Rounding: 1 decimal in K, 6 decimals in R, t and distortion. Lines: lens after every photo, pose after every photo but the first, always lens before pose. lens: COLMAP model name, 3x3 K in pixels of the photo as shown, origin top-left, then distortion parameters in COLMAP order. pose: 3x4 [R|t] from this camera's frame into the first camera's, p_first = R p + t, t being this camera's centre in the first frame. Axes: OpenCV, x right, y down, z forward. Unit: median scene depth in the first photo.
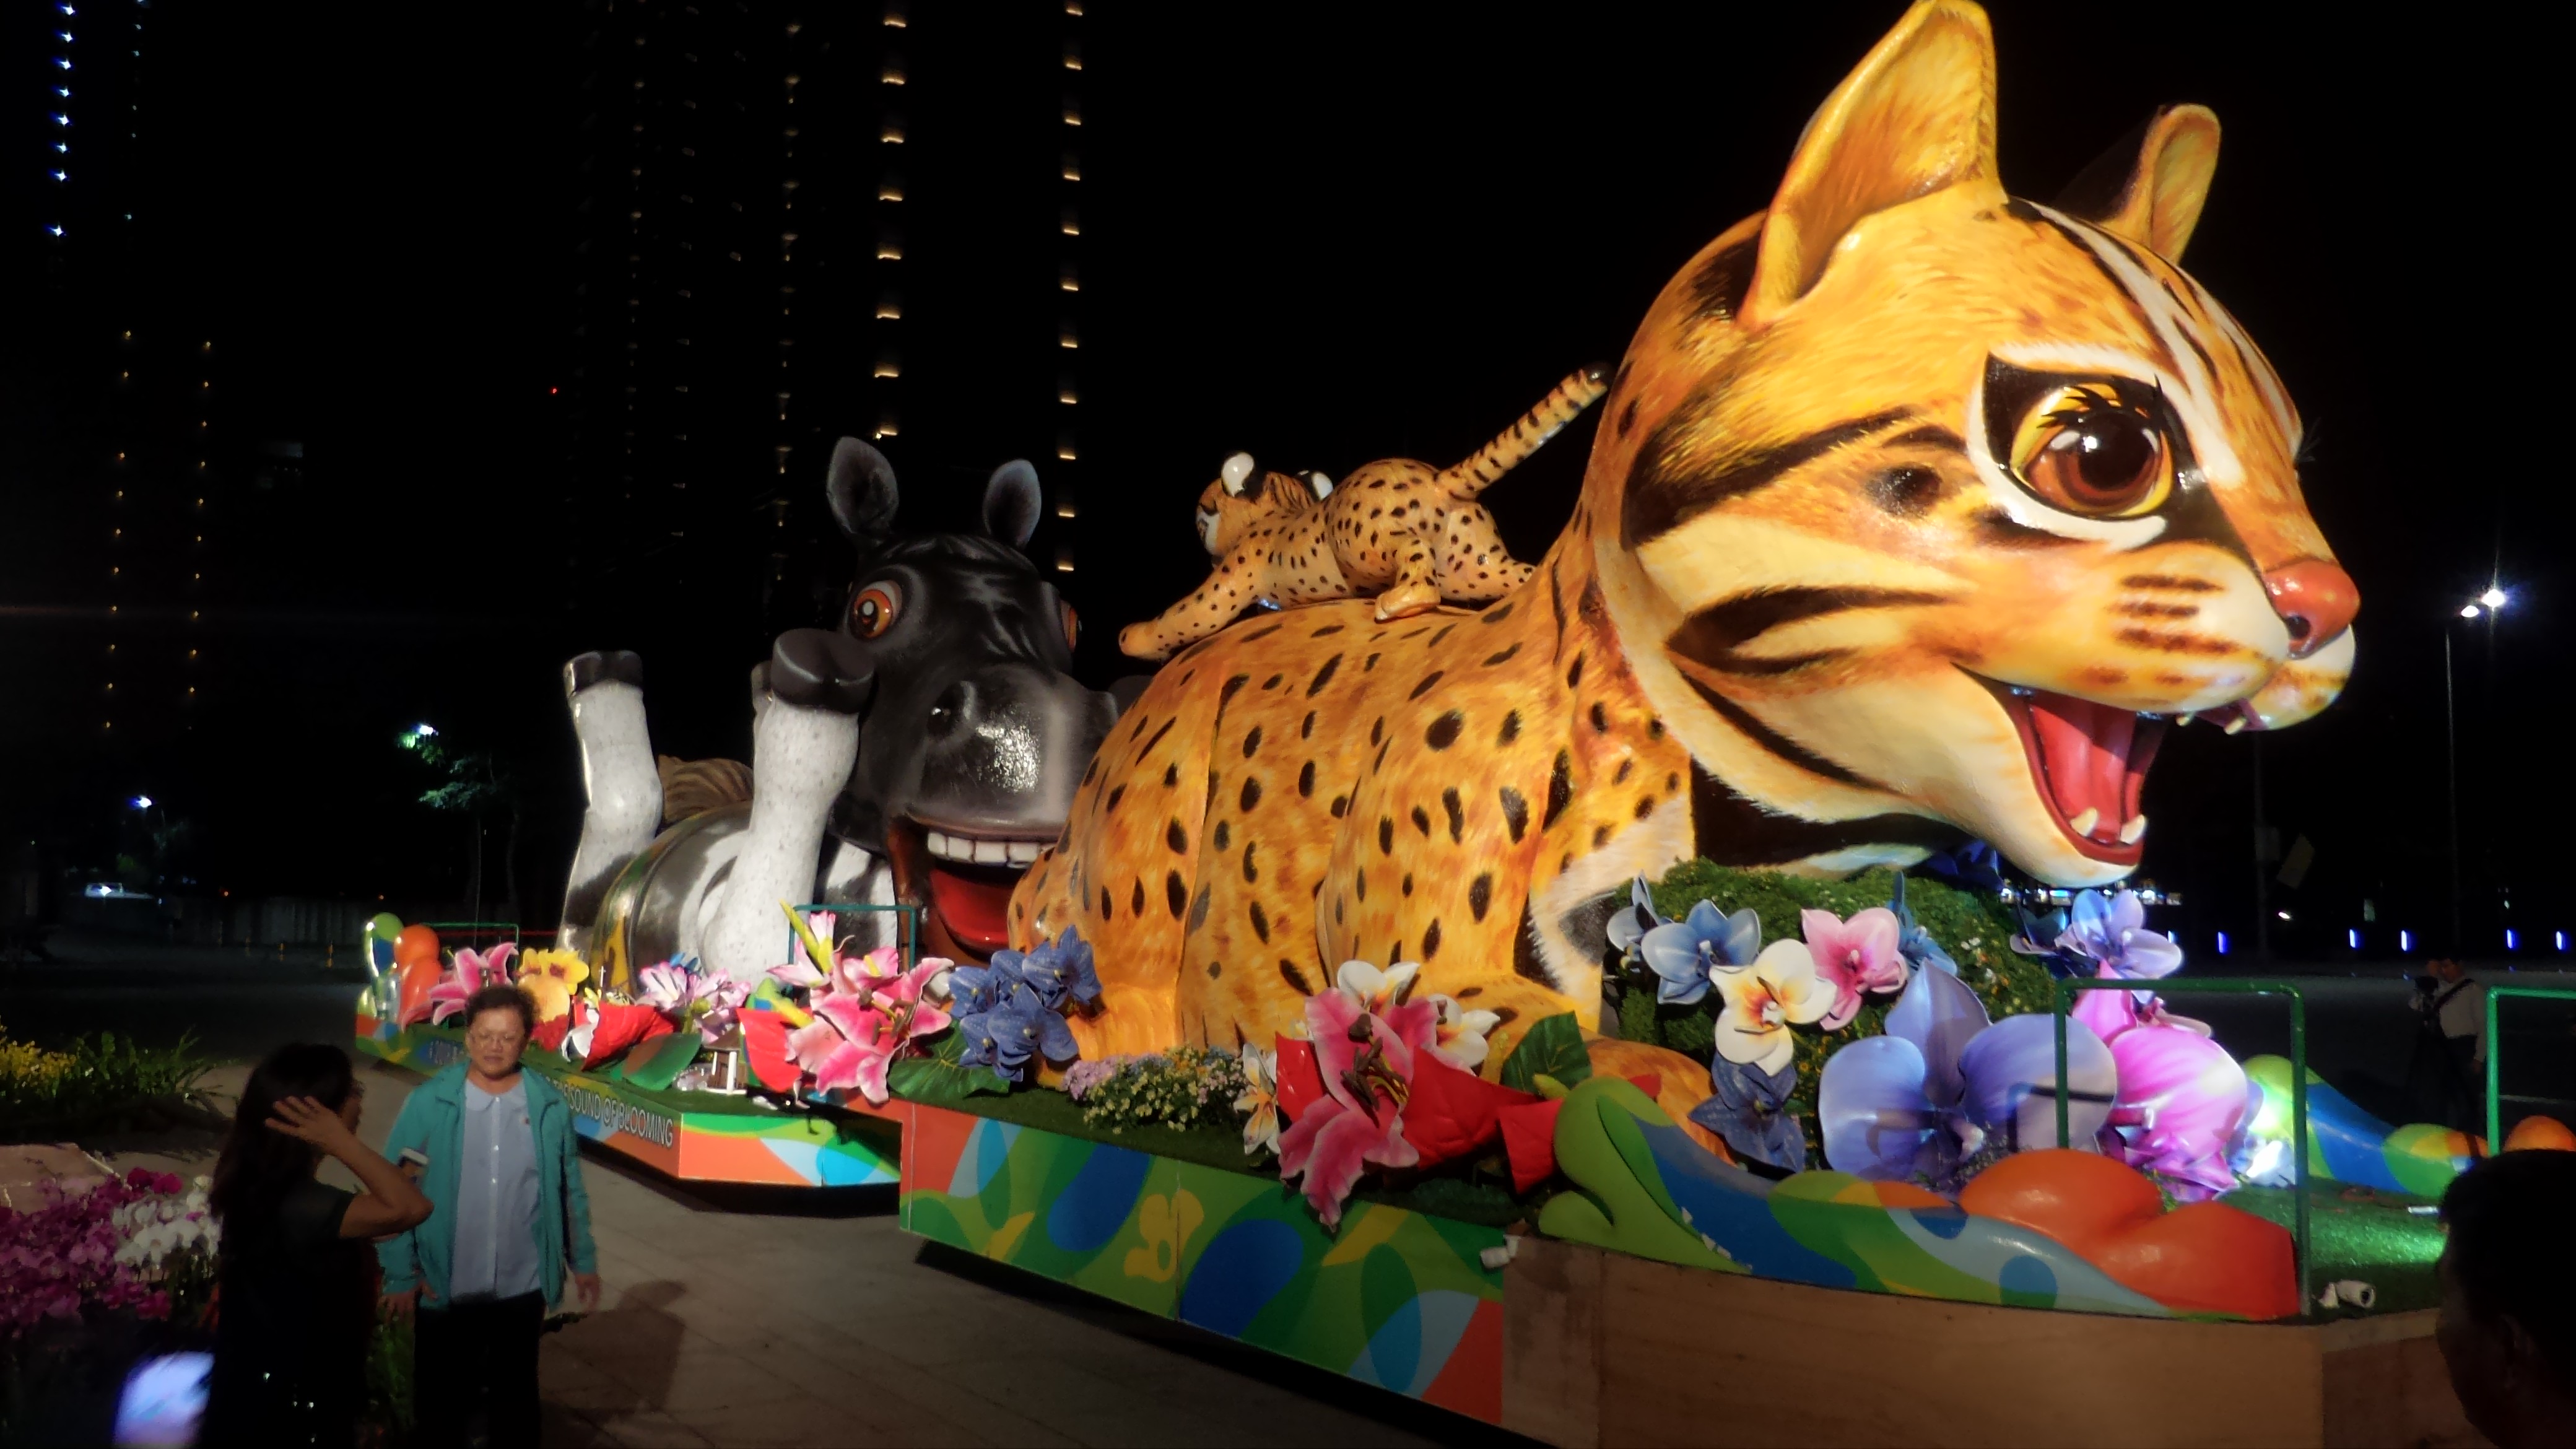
lens RADIAL K [[2177.5, 0, 1290.1], [0, 2177.5, 722.7], [0, 0, 1]] dist [0.003829, 0.030485]
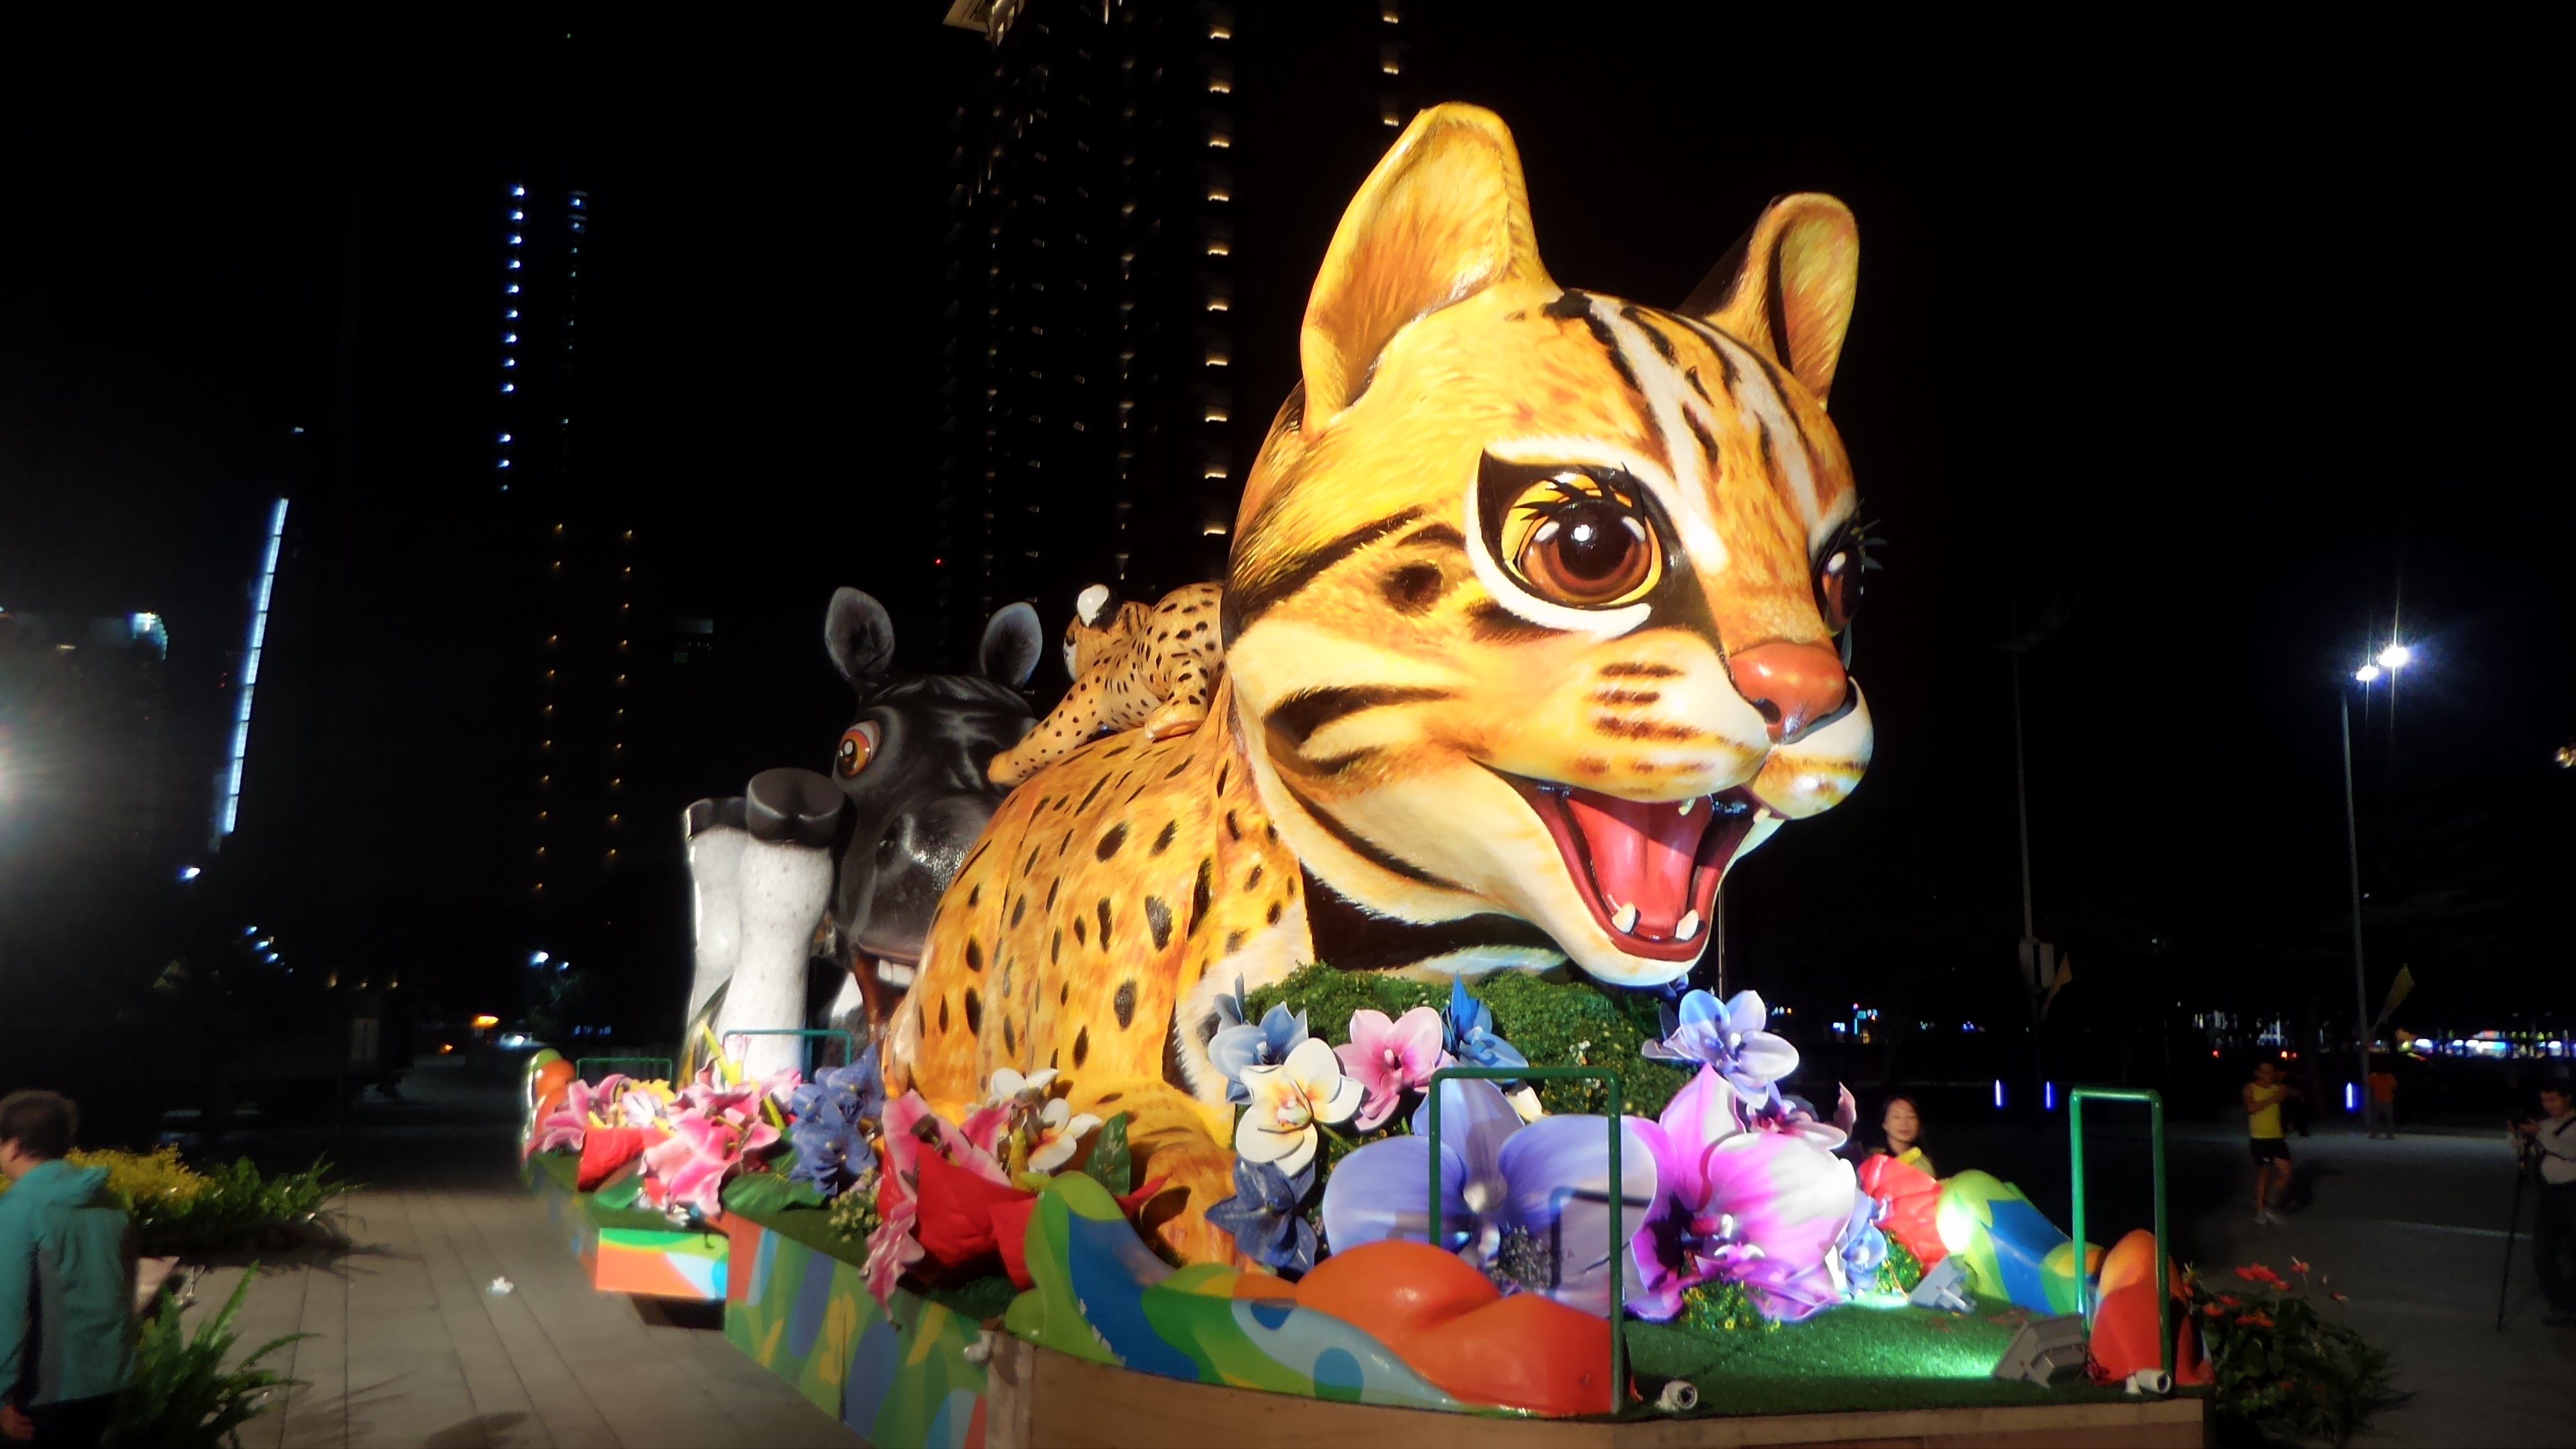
lens RADIAL K [[2177.5, 0, 1282.9], [0, 2177.5, 711.8], [0, 0, 1]] dist [0.003829, 0.030485]
pose [[0.985260, -0.030293, -0.168360, 0.355456], [0.018108, 0.997135, -0.073449, 0.021014], [0.170102, 0.069318, 0.982985, 0.003596]]
